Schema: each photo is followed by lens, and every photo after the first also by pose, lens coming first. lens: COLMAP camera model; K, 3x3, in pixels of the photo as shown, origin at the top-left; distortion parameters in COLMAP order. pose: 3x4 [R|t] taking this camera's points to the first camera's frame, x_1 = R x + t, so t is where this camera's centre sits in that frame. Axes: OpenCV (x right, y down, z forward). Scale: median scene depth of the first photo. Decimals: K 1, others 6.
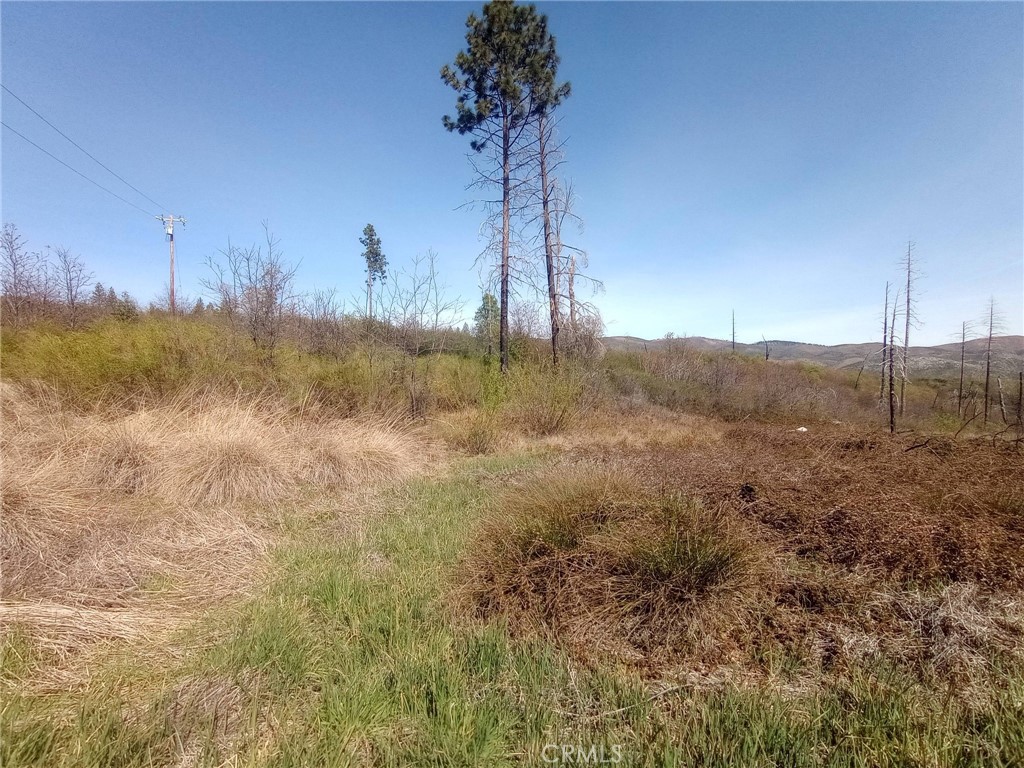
lens RADIAL K [[461.5, 0, 512.0], [0, 461.5, 384.0], [0, 0, 1]] dist [-0.002252, 0.000207]
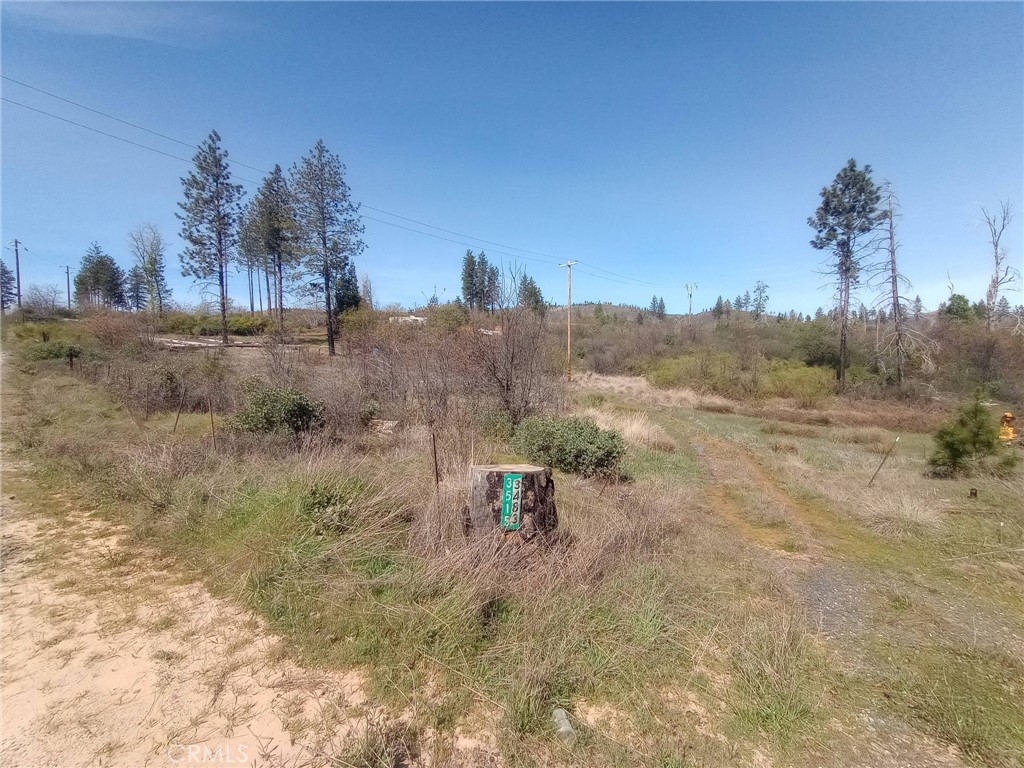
lens RADIAL K [[461.5, 0, 512.0], [0, 461.5, 384.0], [0, 0, 1]] dist [-0.002252, 0.000207]
pose [[0.521839, 0.049699, -0.851595, 0.877673], [-0.018586, 0.998727, 0.046897, -0.070466], [0.852841, -0.008645, 0.522099, -1.057853]]
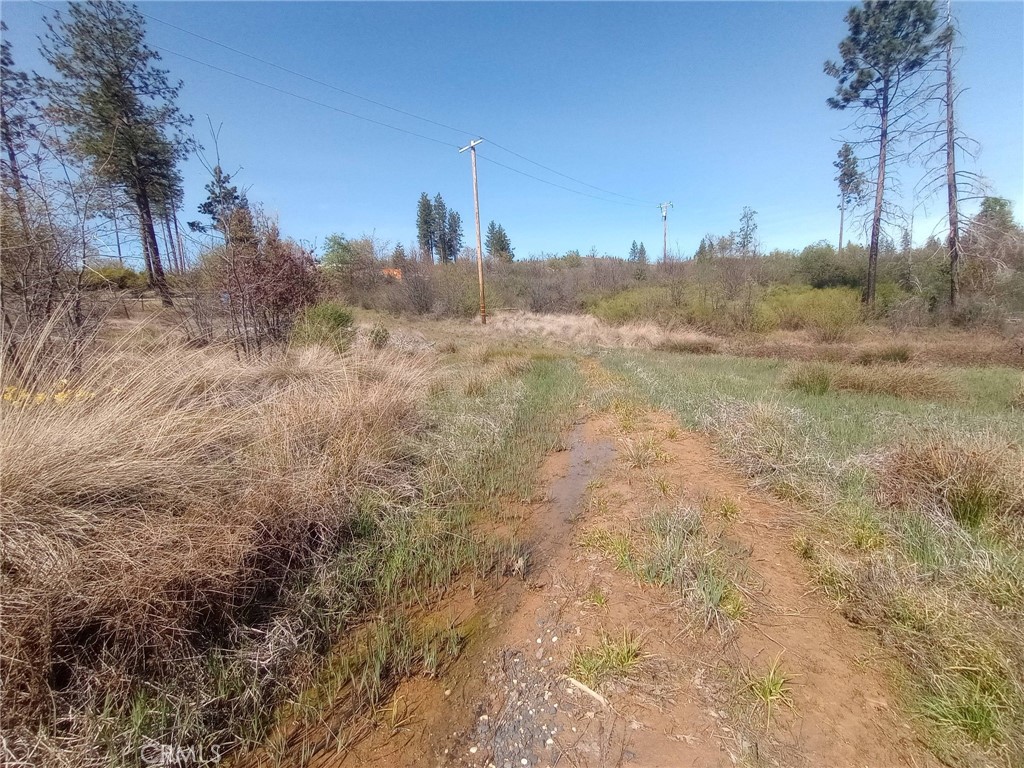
lens RADIAL K [[463.9, 0, 513.8], [0, 463.9, 385.0], [0, 0, 1]] dist [-0.002538, 0.002249]
pose [[0.552038, 0.096663, -0.828197, 0.534455], [0.030048, 0.990306, 0.135611, 0.001878], [0.833277, -0.099748, 0.543782, -0.521982]]
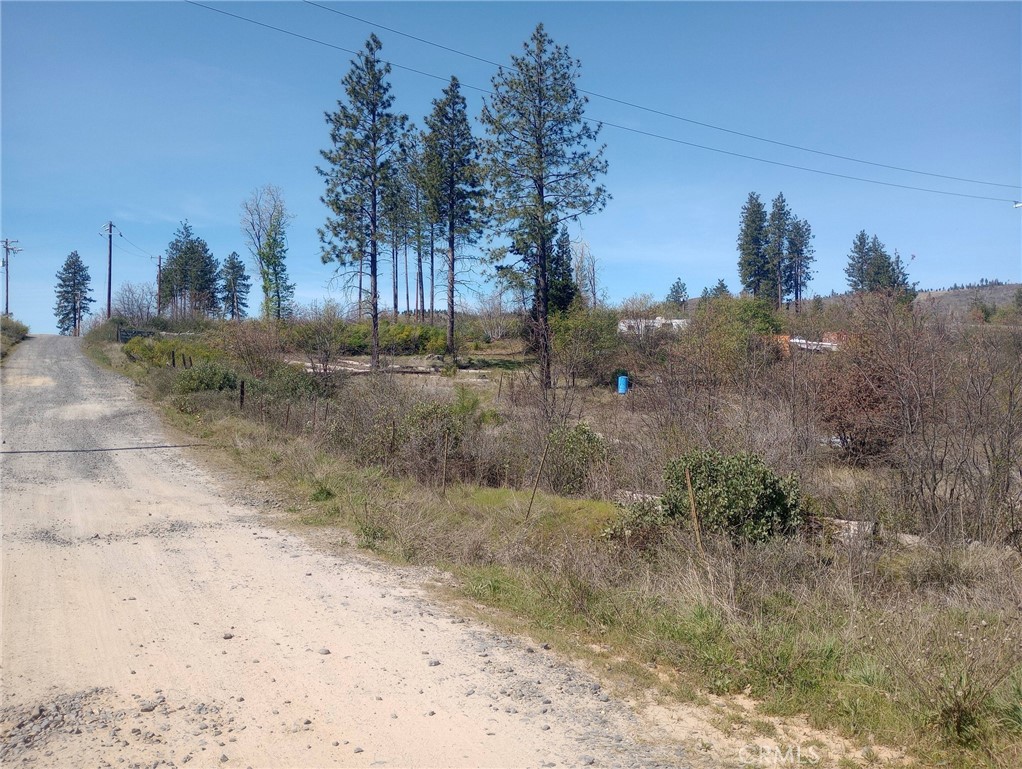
lens RADIAL K [[842.9, 0, 512.6], [0, 842.9, 371.8], [0, 0, 1]] dist [0.067201, -0.087722]
pose [[0.202373, -0.020785, -0.979088, 0.782972], [-0.028870, 0.999214, -0.027180, -0.066504], [0.978883, 0.033767, 0.201613, -1.204347]]
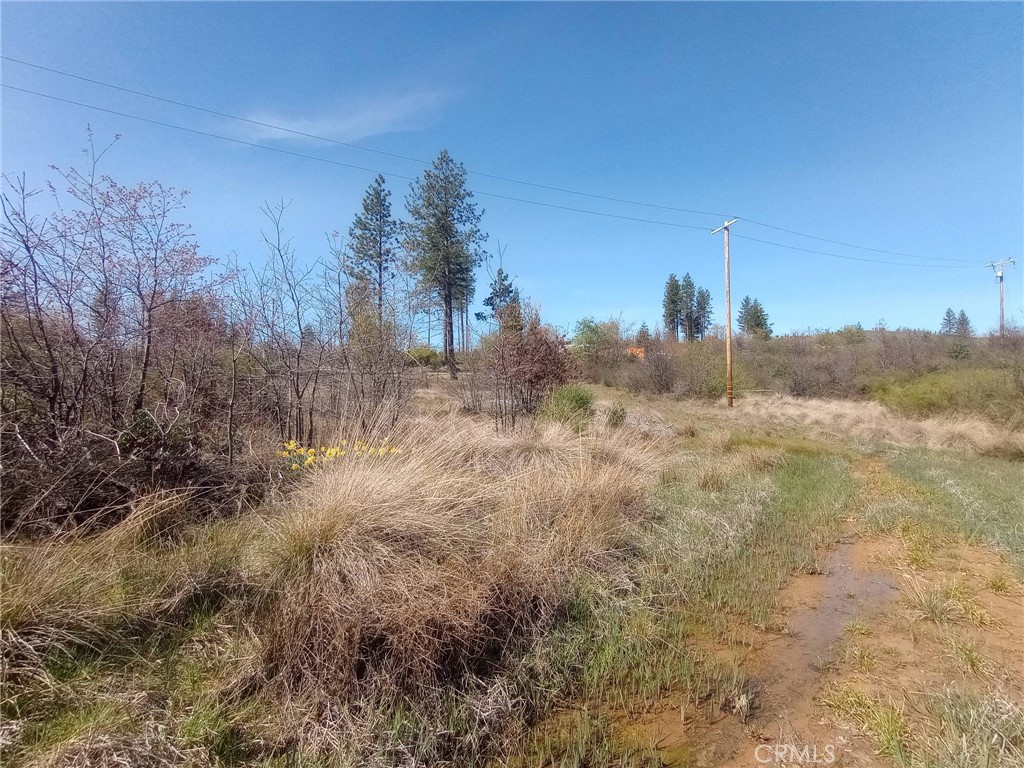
lens RADIAL K [[463.9, 0, 513.8], [0, 463.9, 385.0], [0, 0, 1]] dist [-0.002538, 0.002249]
pose [[0.080892, -0.028981, -0.996301, 0.543079], [-0.016709, 0.999397, -0.030428, -0.003759], [0.996583, 0.019108, 0.080359, -0.521916]]
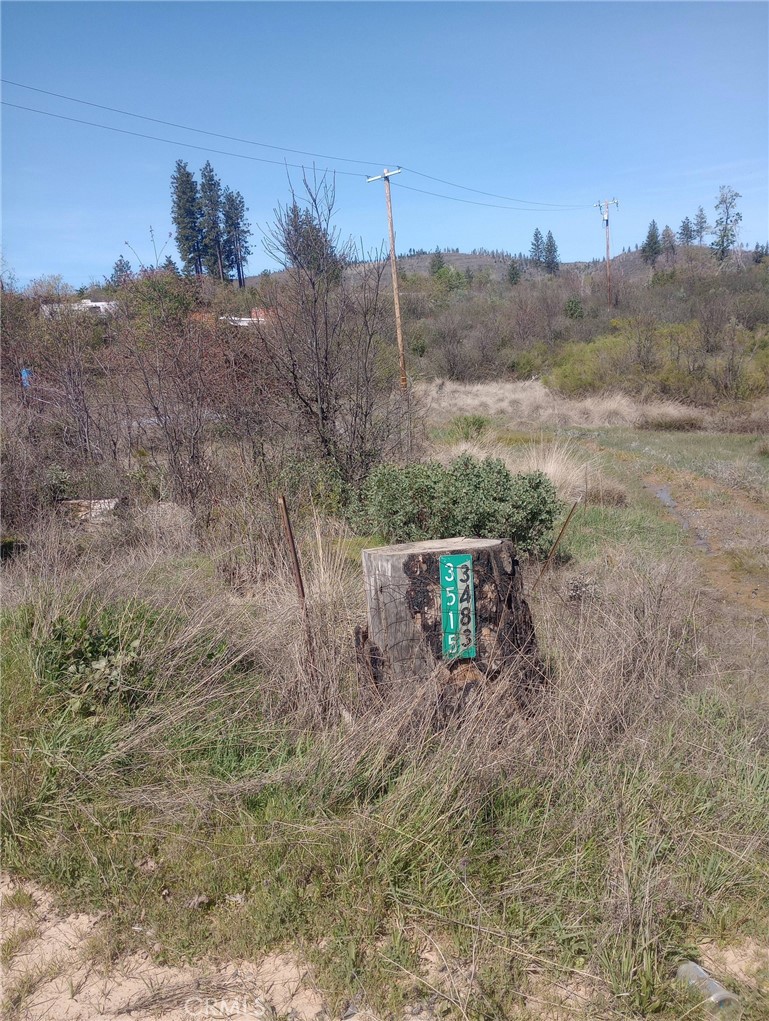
lens RADIAL K [[842.0, 0, 384.5], [0, 842.0, 510.5], [0, 0, 1]] dist [0.067201, -0.087722]
pose [[0.615773, 0.088571, -0.782929, 0.855002], [0.066210, 0.984331, 0.163429, -0.065671], [0.785137, -0.152473, 0.600260, -1.073837]]
